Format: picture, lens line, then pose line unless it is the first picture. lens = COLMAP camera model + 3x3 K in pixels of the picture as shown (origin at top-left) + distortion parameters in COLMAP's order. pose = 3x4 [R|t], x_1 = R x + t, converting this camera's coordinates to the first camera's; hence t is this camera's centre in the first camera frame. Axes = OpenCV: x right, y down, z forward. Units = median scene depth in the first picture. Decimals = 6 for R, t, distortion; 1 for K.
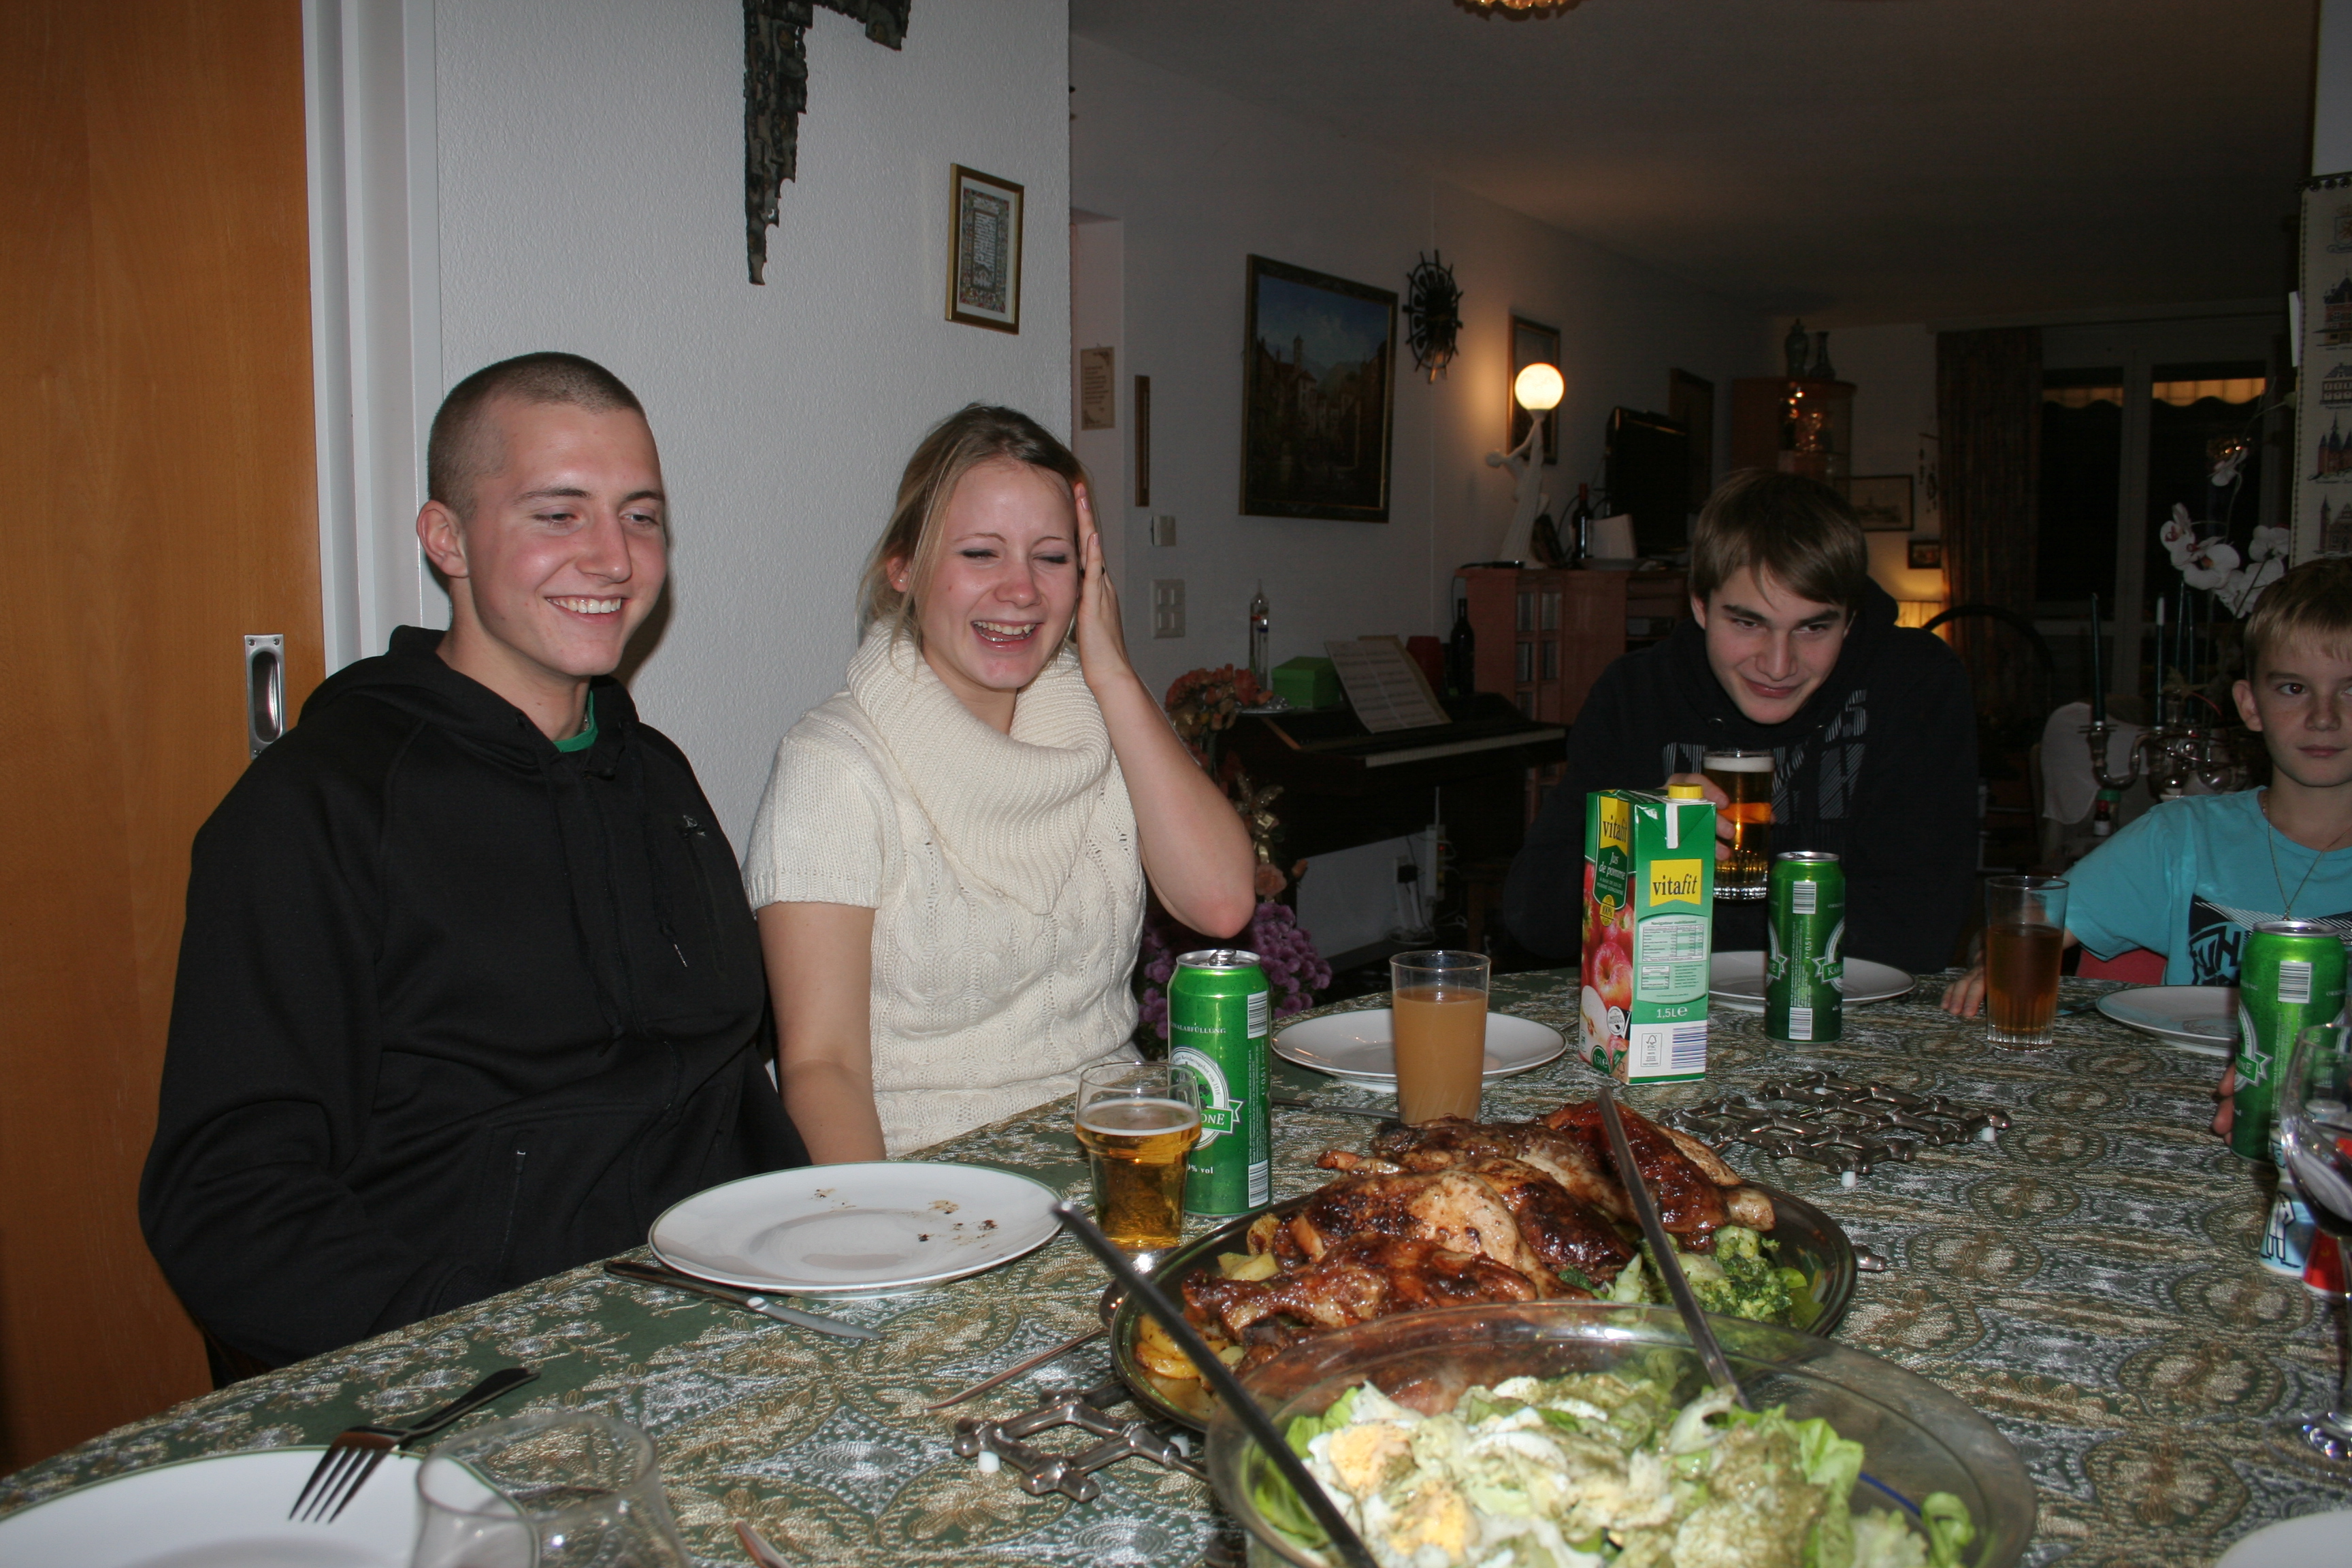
lens RADIAL K [[1871.6, 0, 1164.0], [0, 1871.6, 795.8], [0, 0, 1]] dist [-0.146168, 0.125006]
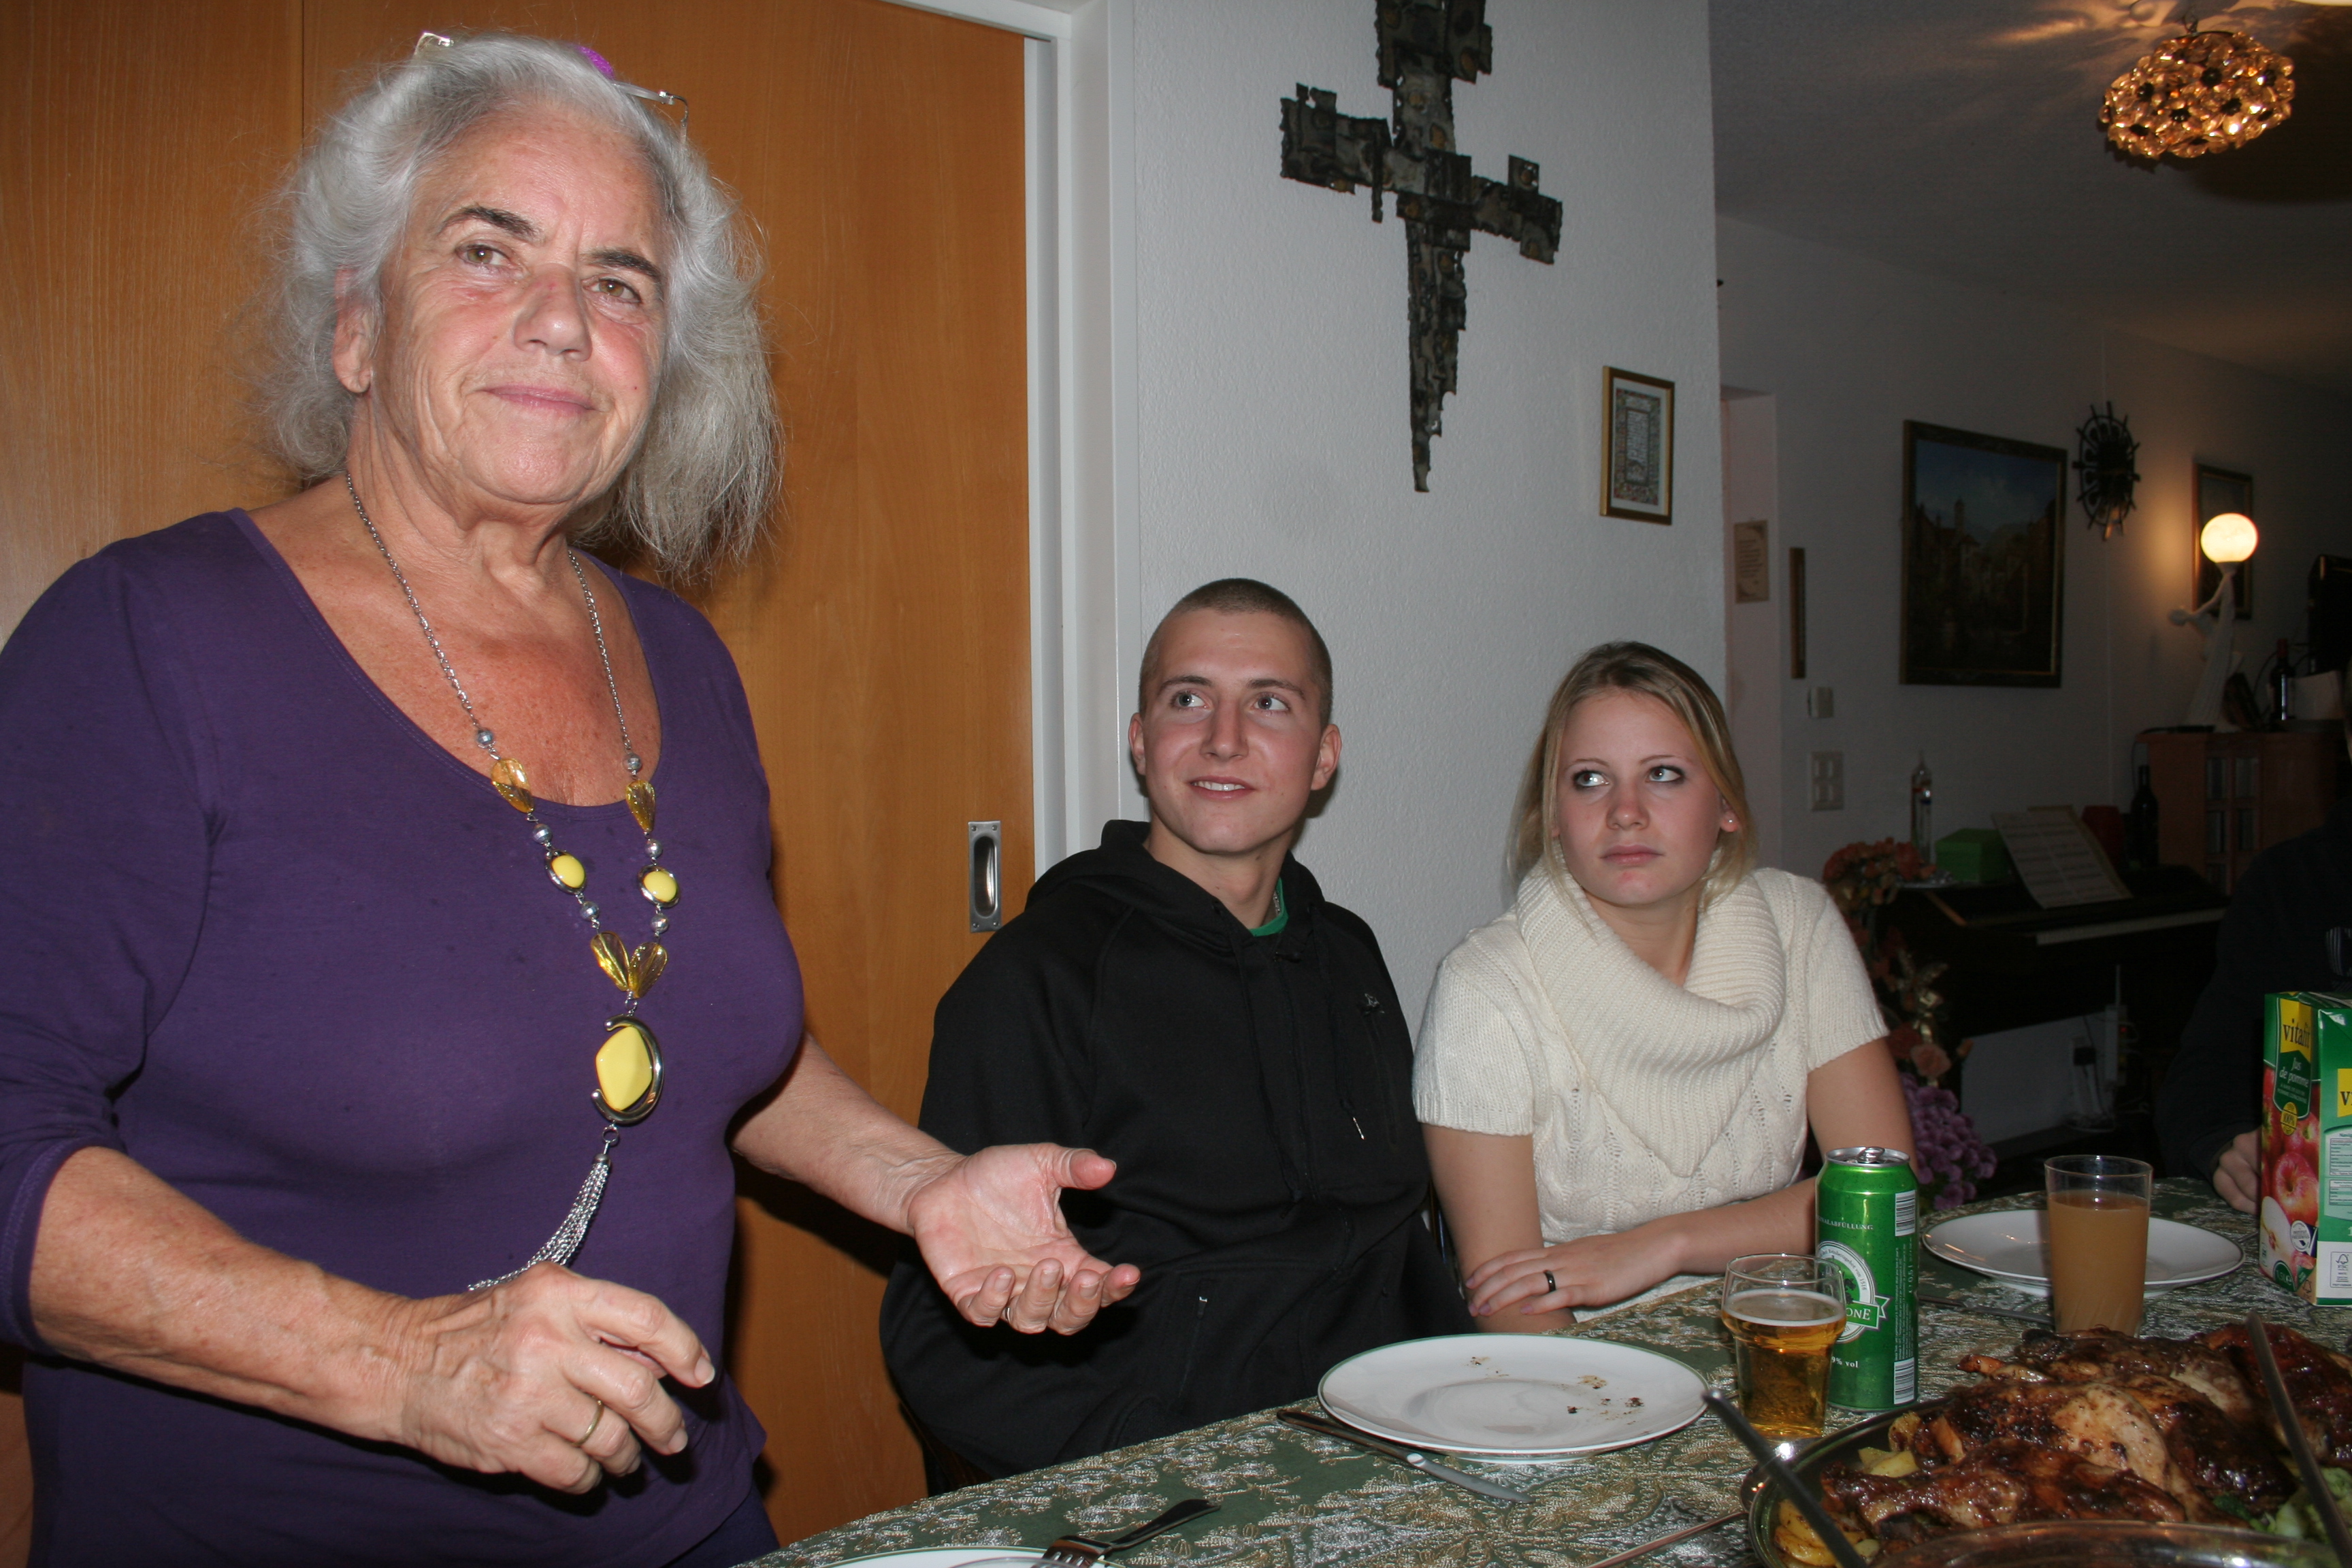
lens RADIAL K [[1948.0, 0, 1176.0], [0, 1948.0, 784.0], [0, 0, 1]] dist [-0.164255, 0.131252]
pose [[0.946336, -0.002935, -0.323171, 0.006898], [-0.022482, 0.996939, -0.074887, -0.025530], [0.322401, 0.078133, 0.943373, -0.103966]]
